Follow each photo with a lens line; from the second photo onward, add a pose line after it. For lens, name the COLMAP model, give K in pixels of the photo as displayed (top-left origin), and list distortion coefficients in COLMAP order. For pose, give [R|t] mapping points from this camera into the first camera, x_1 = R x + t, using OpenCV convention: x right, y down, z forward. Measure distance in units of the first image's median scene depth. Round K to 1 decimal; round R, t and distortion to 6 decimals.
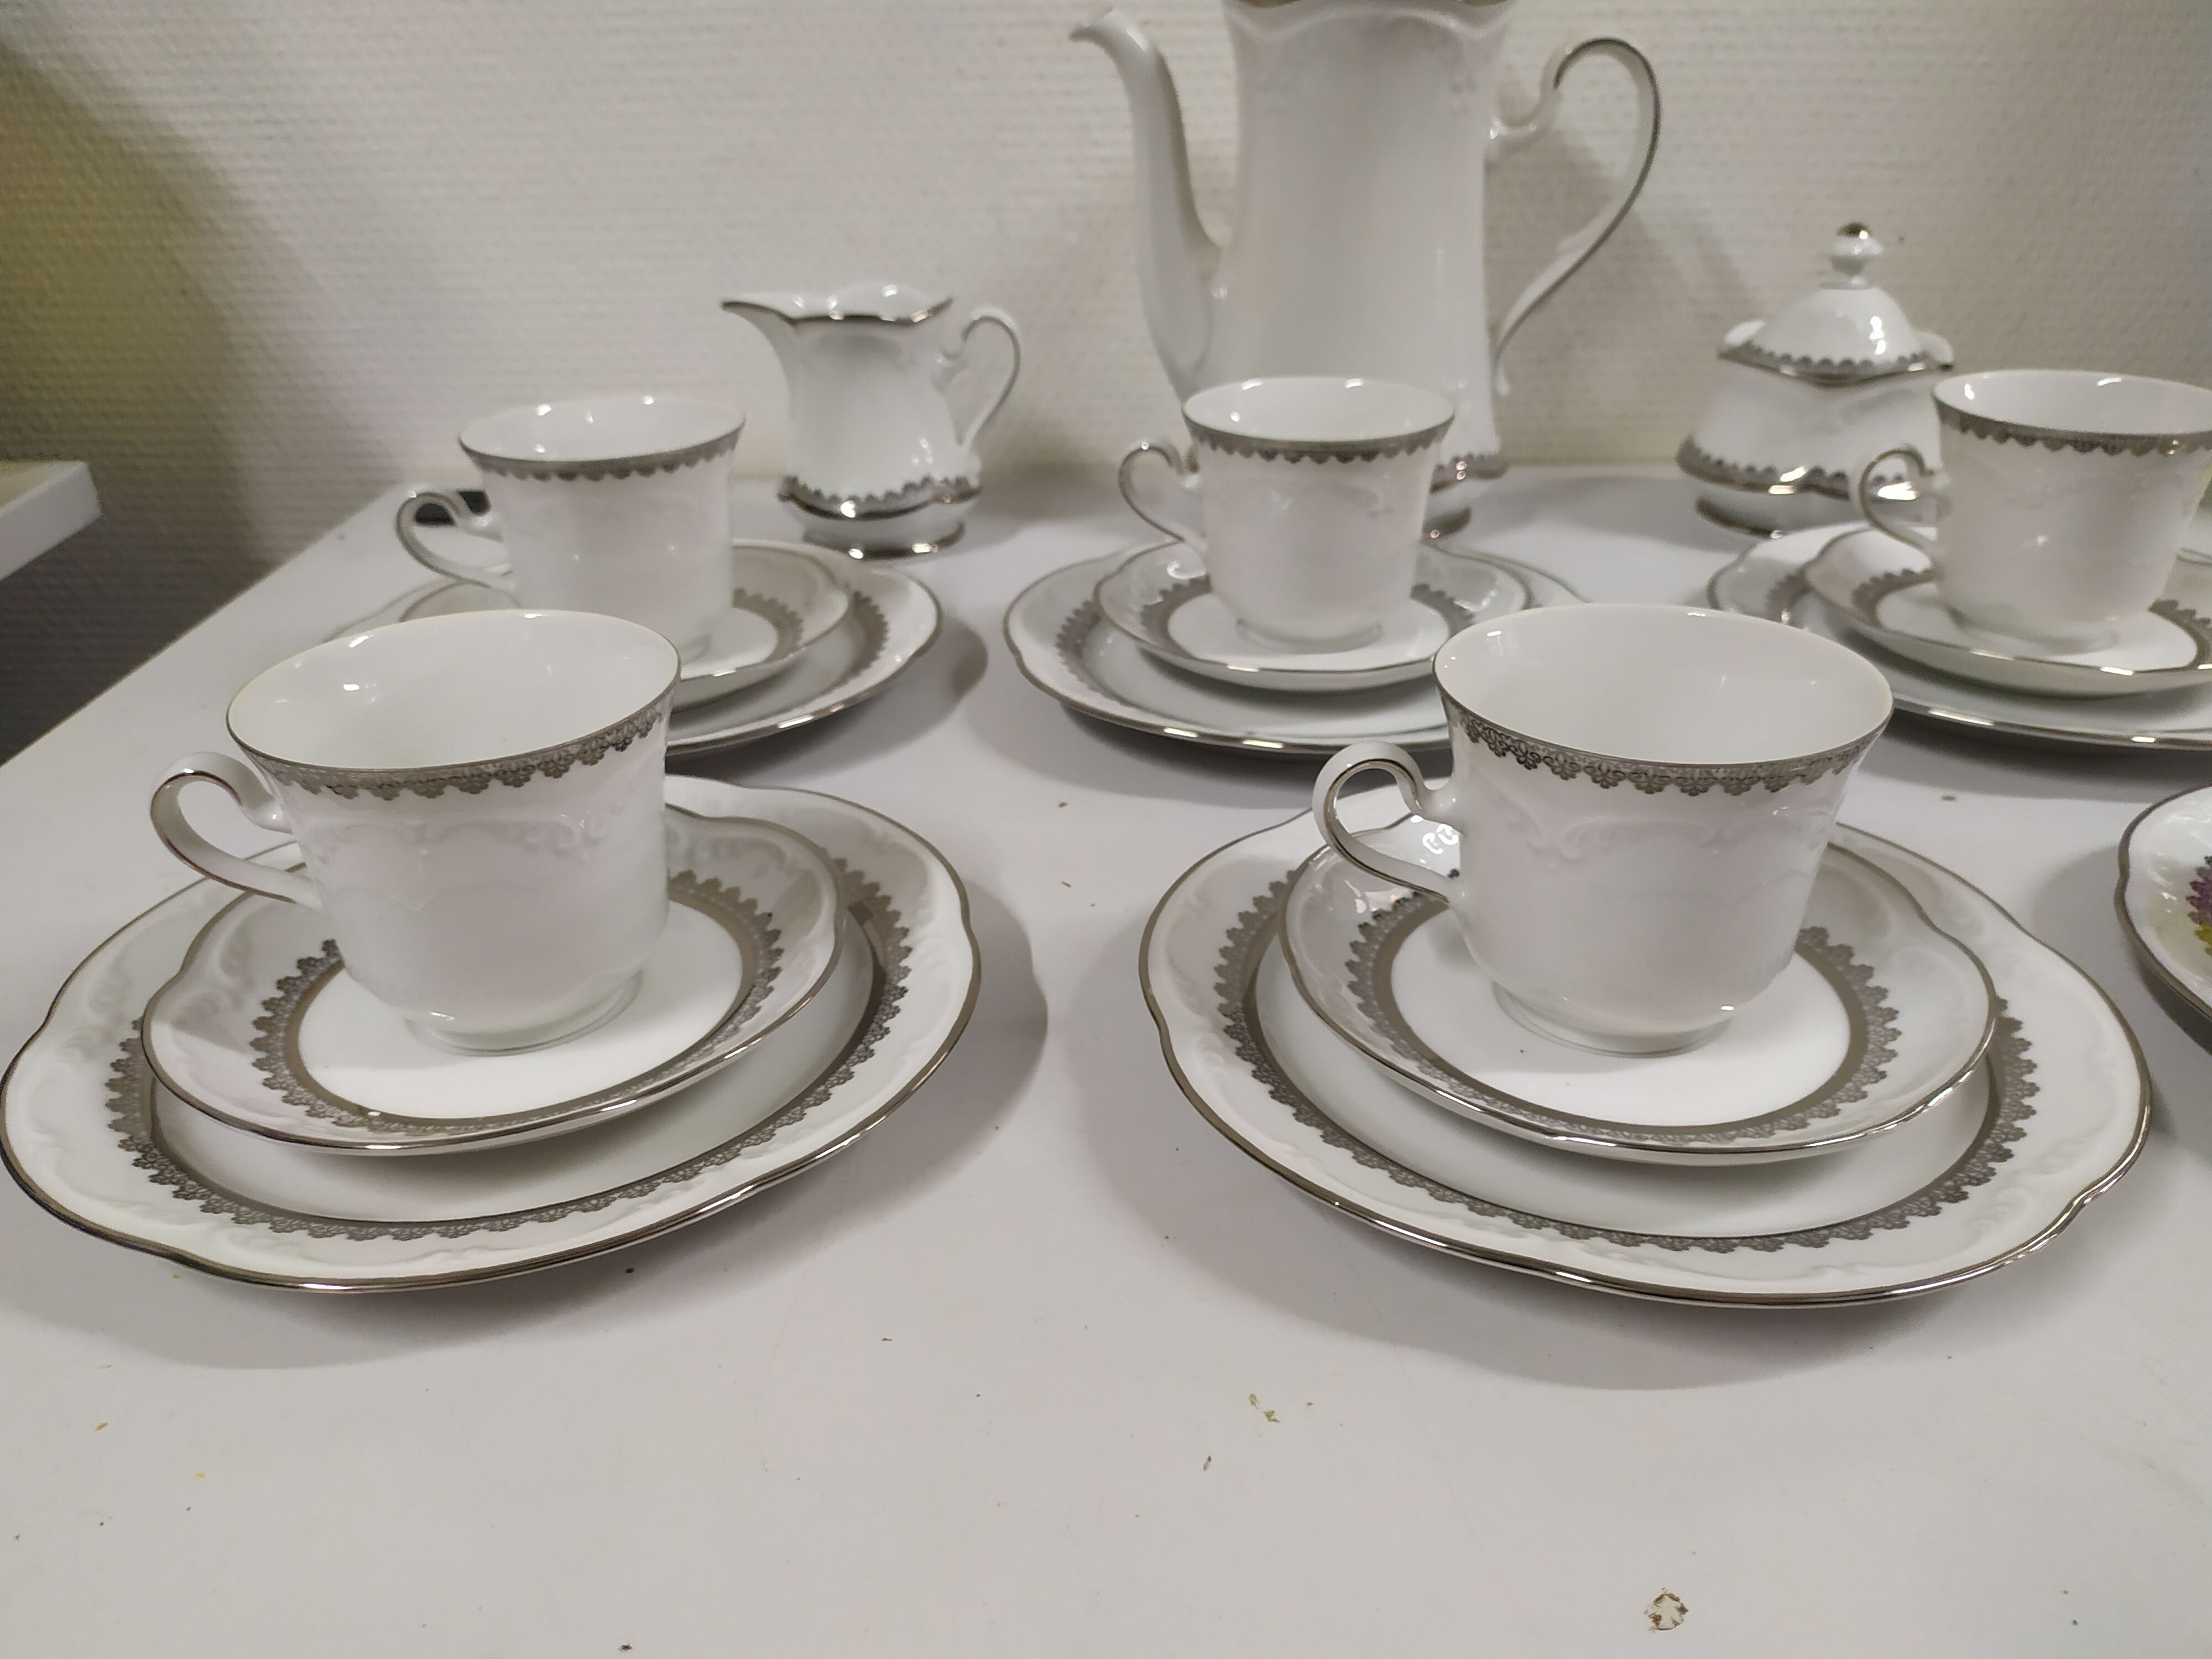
lens RADIAL K [[1714.0, 0, 1088.8], [0, 1714.0, 852.1], [0, 0, 1]] dist [0.038987, -0.055883]
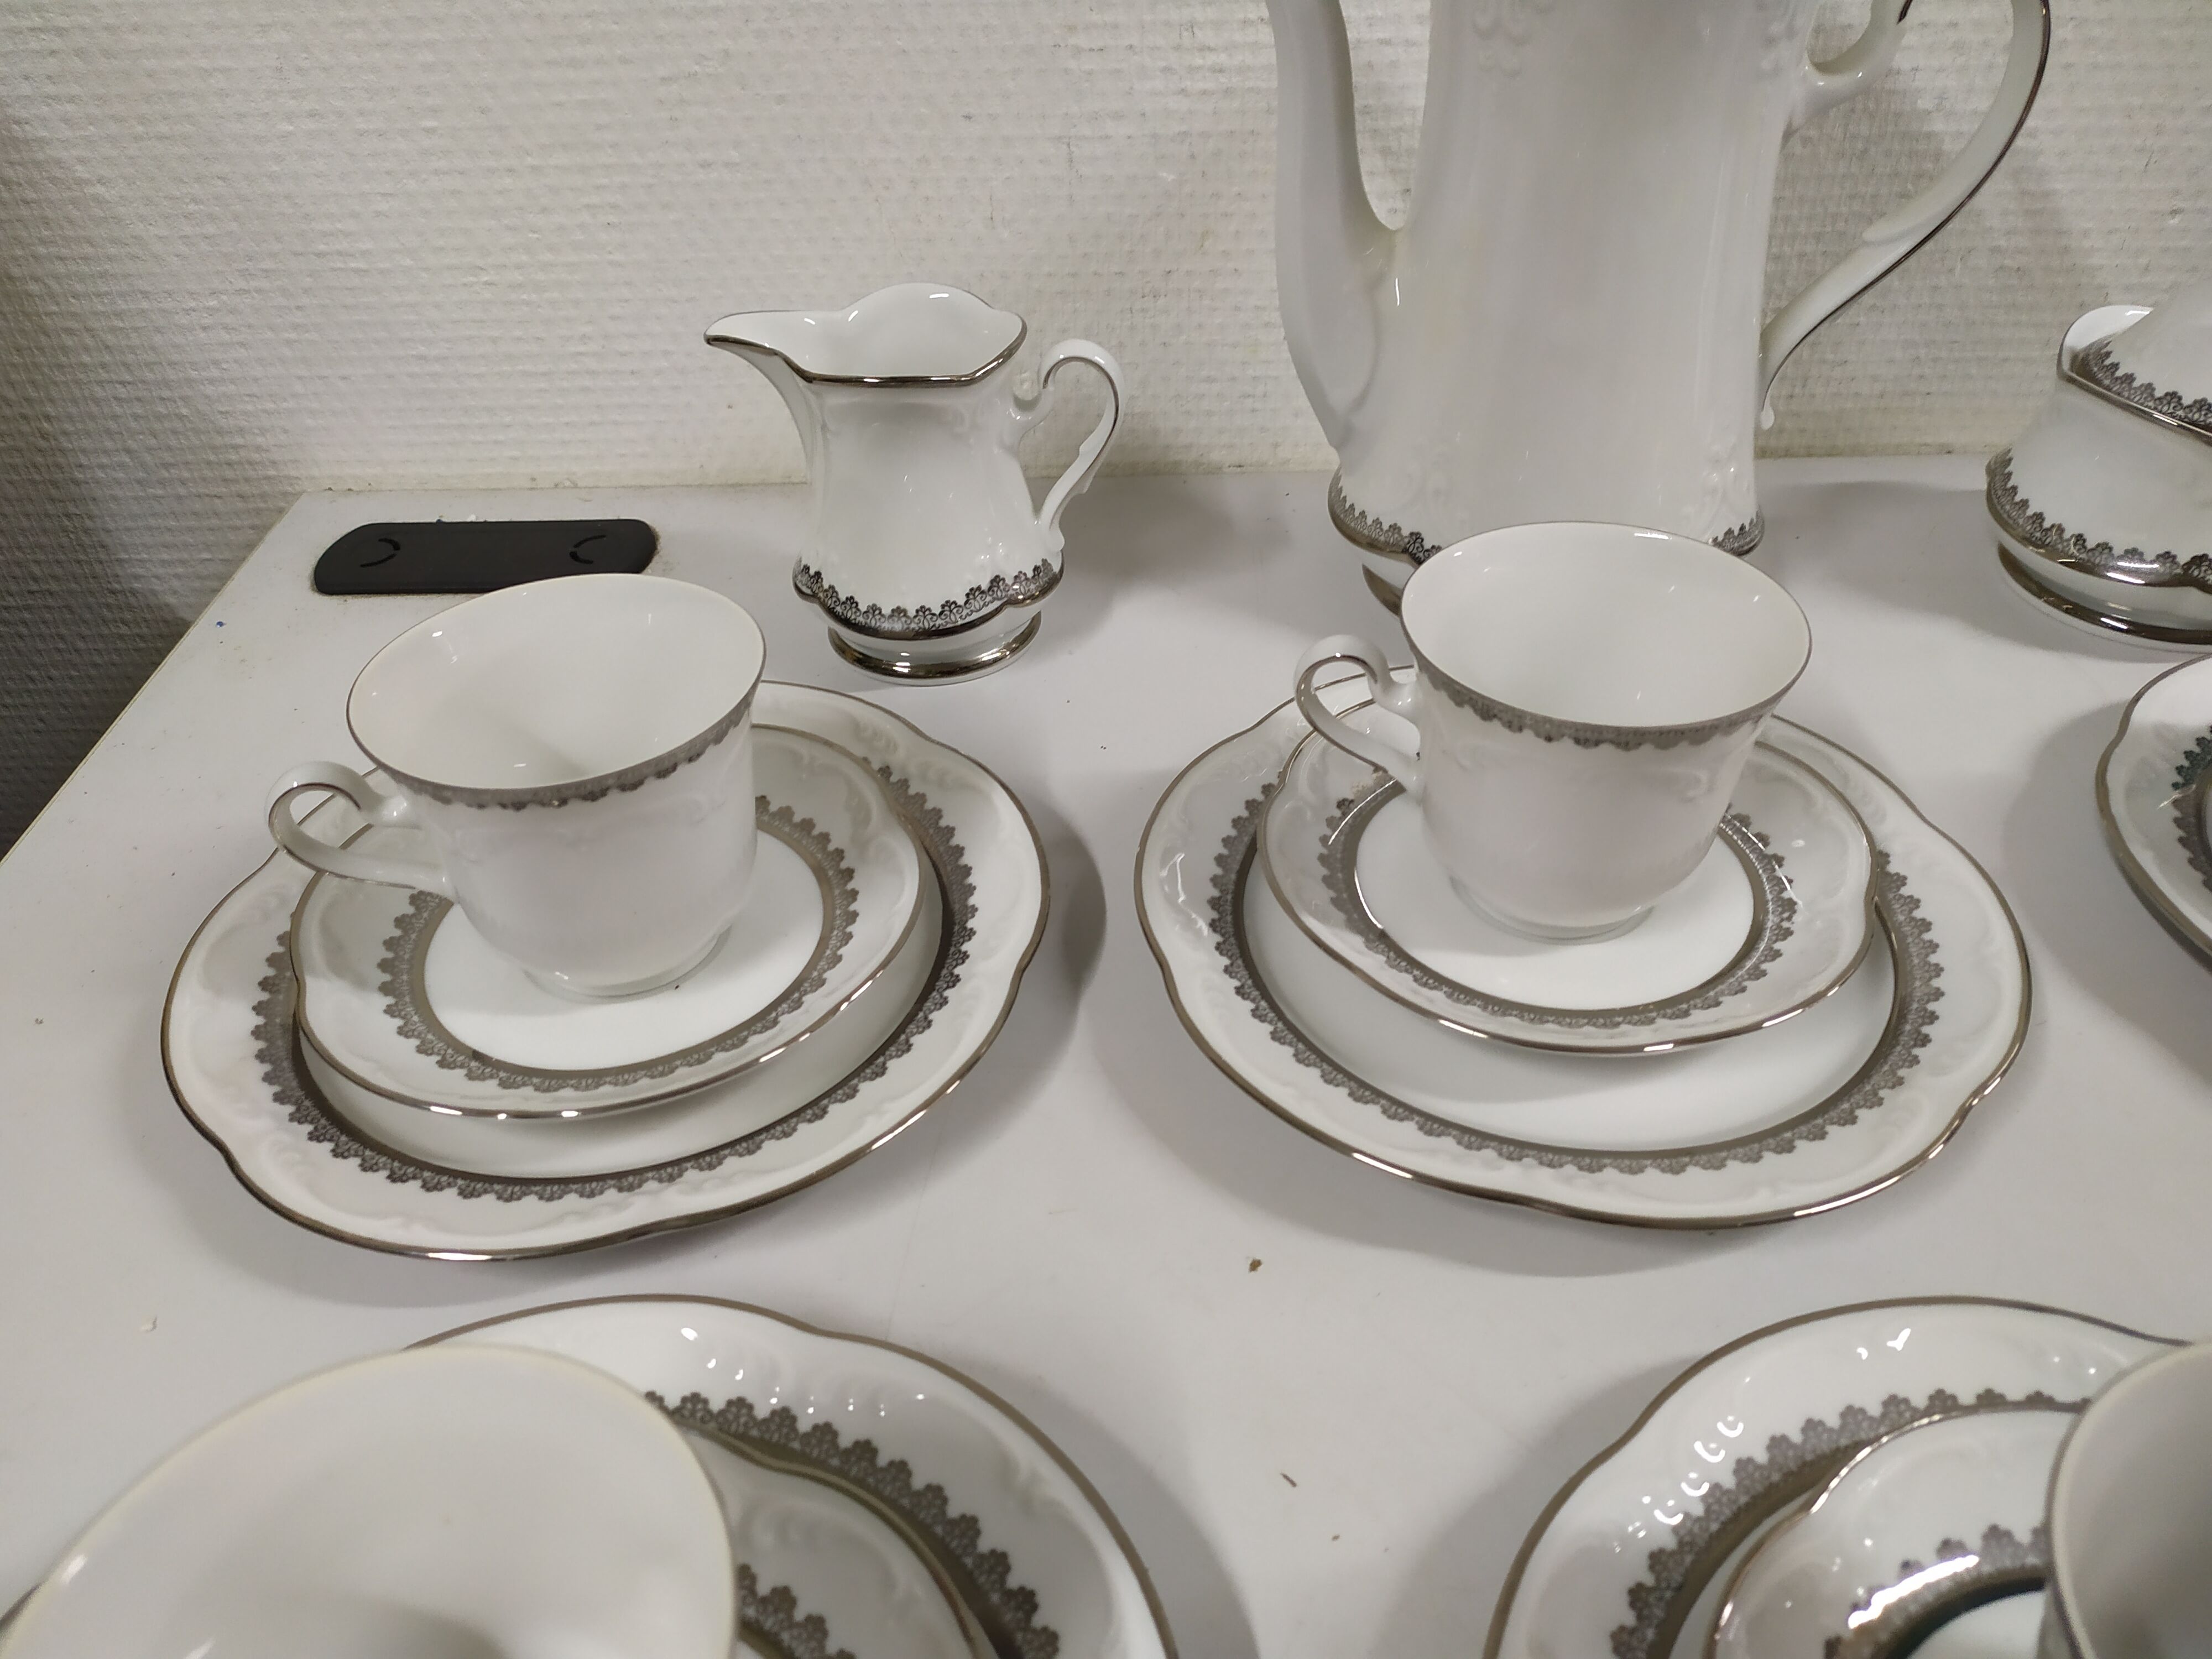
lens RADIAL K [[1714.0, 0, 1096.3], [0, 1714.0, 863.3], [0, 0, 1]] dist [0.038987, -0.055883]
pose [[0.999740, -0.020655, 0.009617, -0.061395], [0.018391, 0.980731, 0.194494, -0.239494], [-0.013449, -0.194266, 0.980857, 0.249625]]
